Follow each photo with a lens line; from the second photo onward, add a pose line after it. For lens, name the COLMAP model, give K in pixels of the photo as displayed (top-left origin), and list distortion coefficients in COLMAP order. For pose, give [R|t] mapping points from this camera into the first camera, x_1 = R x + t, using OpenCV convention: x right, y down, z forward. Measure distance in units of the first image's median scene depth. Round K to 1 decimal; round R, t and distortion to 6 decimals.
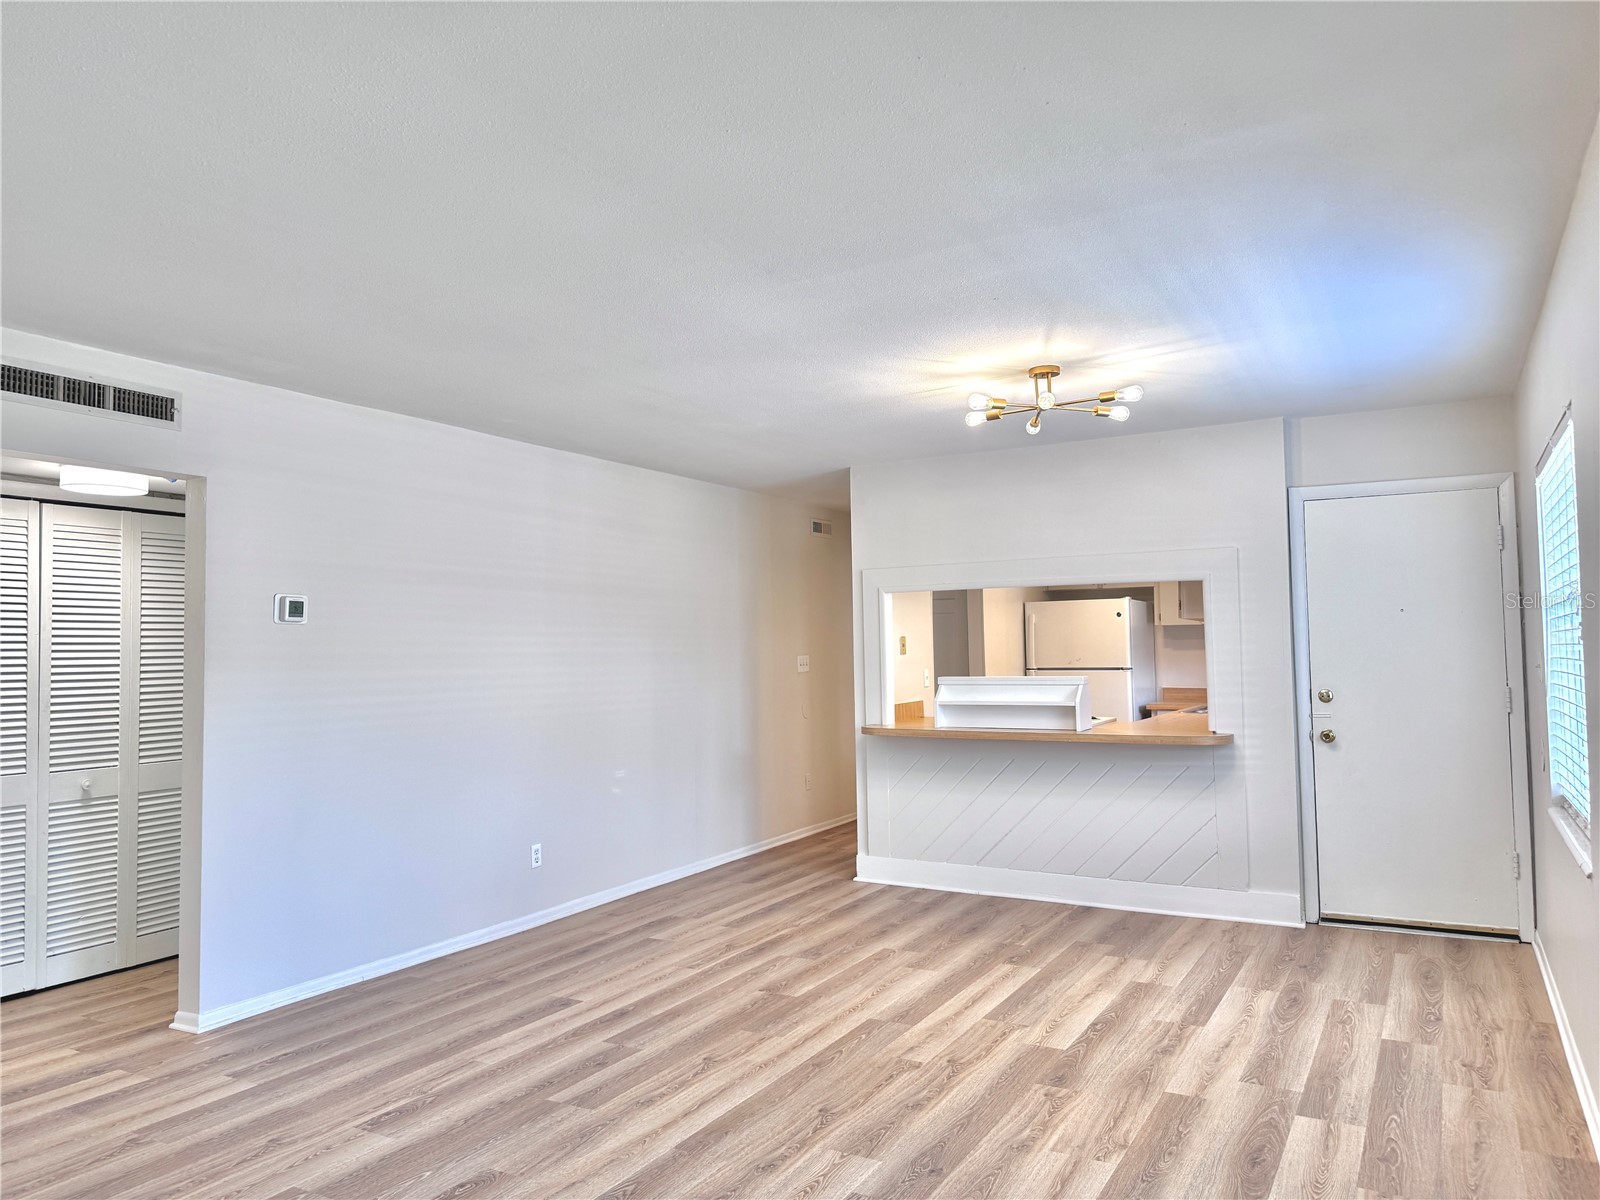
lens RADIAL K [[1123.8, 0, 806.7], [0, 1123.8, 599.8], [0, 0, 1]] dist [0.034853, -0.041607]
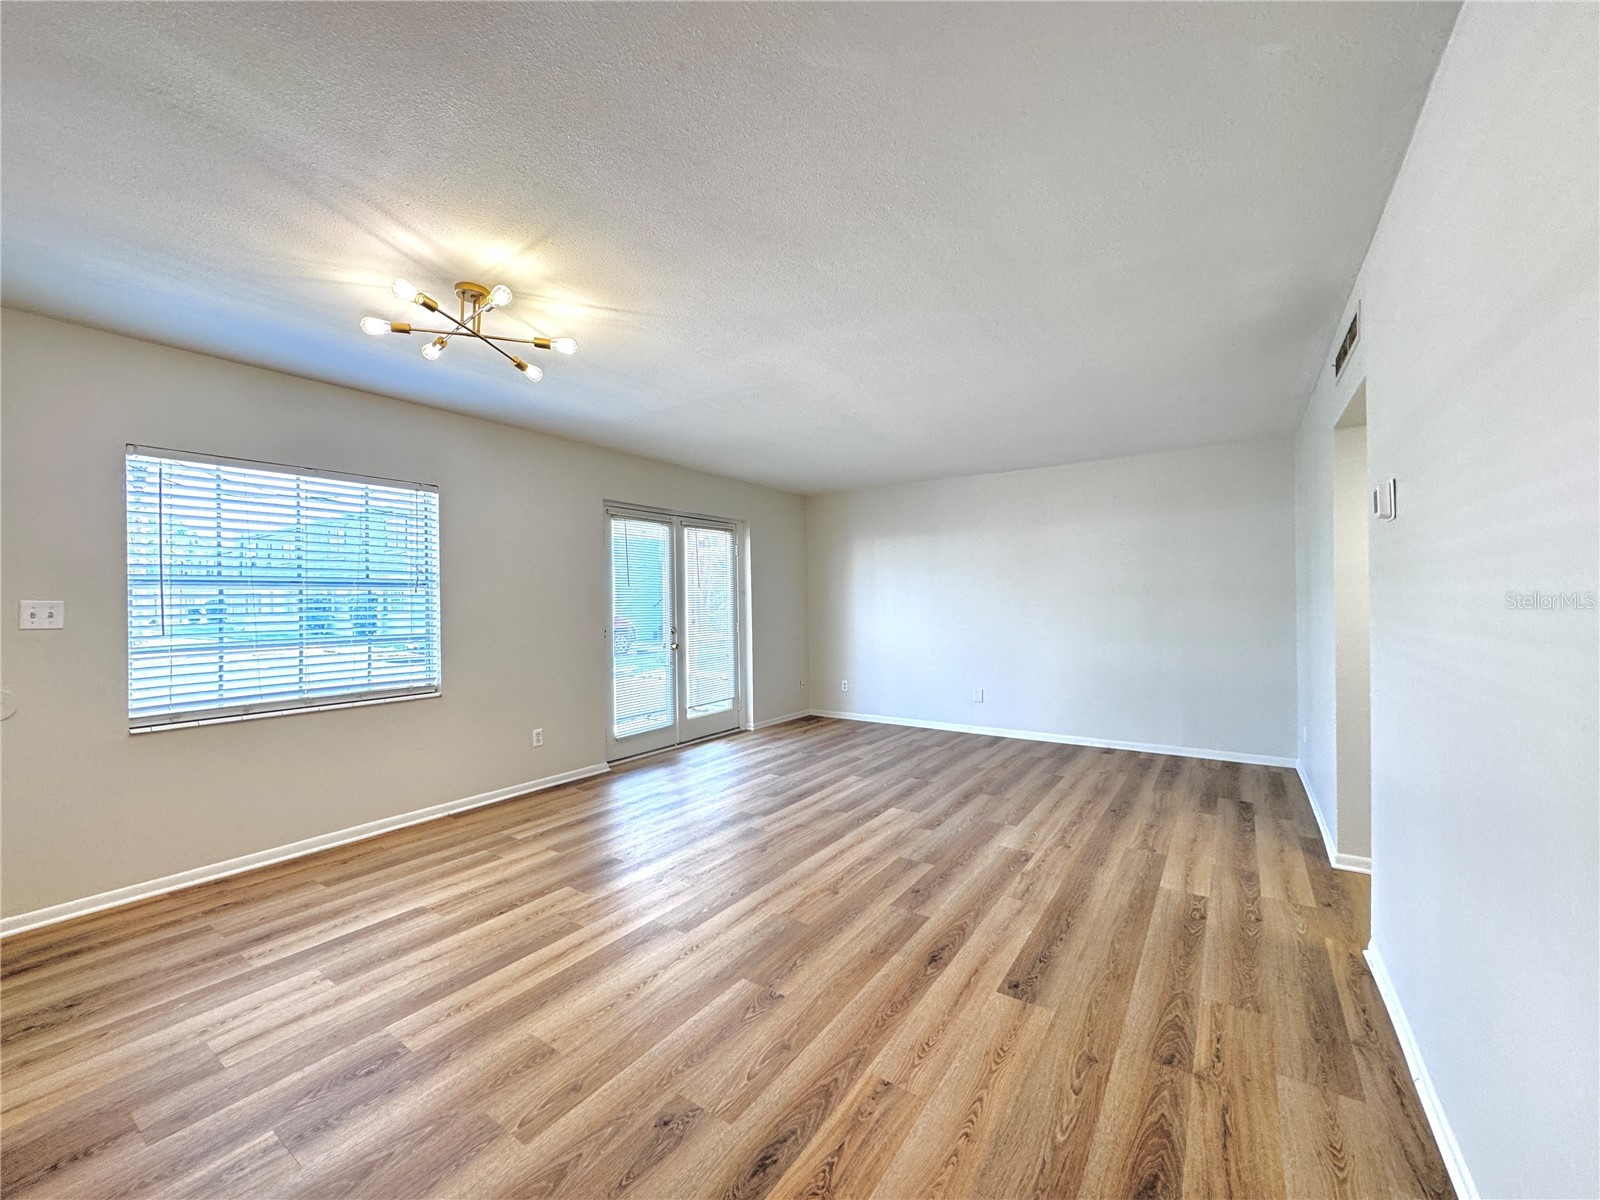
lens RADIAL K [[637.1, 0, 802.0], [0, 637.1, 601.4], [0, 0, 1]] dist [-0.003540, 0.000453]
pose [[-0.996047, 0.026564, 0.084760, -0.115075], [0.022626, 0.998634, -0.047089, 0.099202], [-0.085895, -0.044985, -0.995288, 1.669860]]
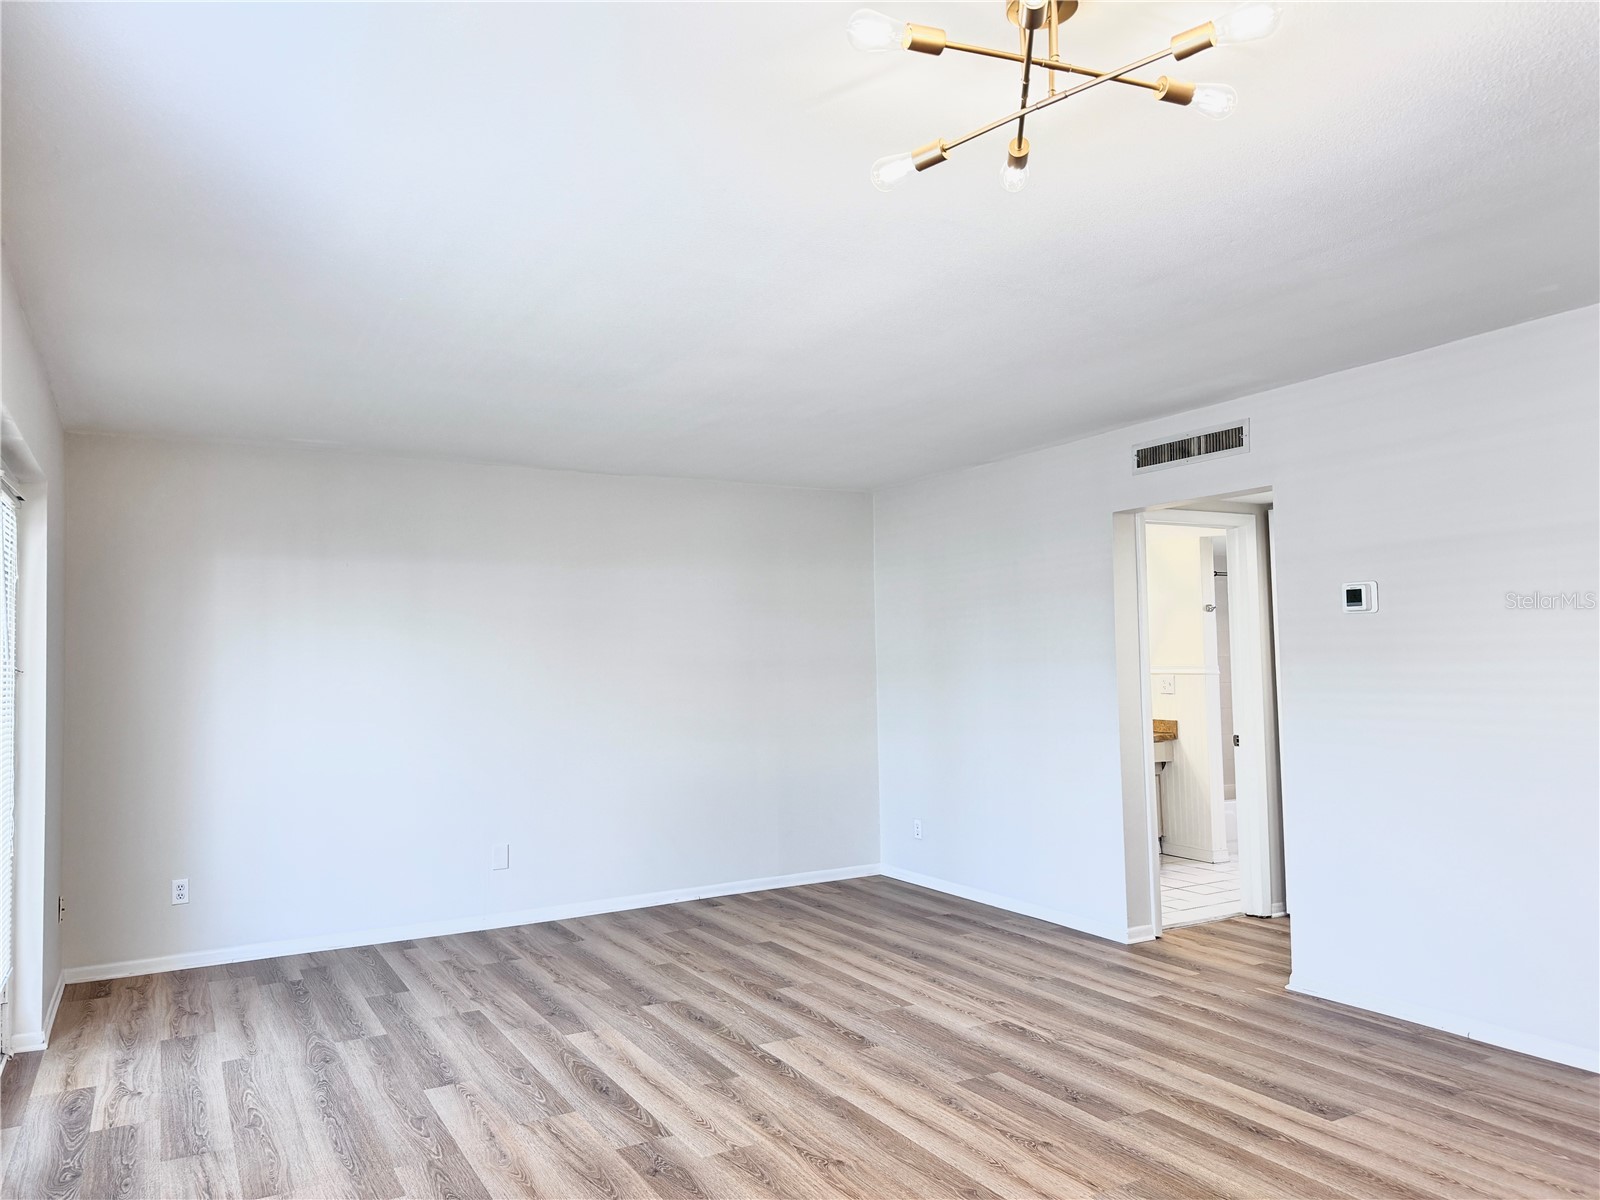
lens RADIAL K [[1123.8, 0, 806.7], [0, 1123.8, 599.8], [0, 0, 1]] dist [0.034853, -0.041607]
pose [[-0.512726, -0.023925, -0.858219, 0.691906], [0.067611, 0.995382, -0.068142, 0.050321], [0.855886, -0.092963, -0.508741, 1.249021]]
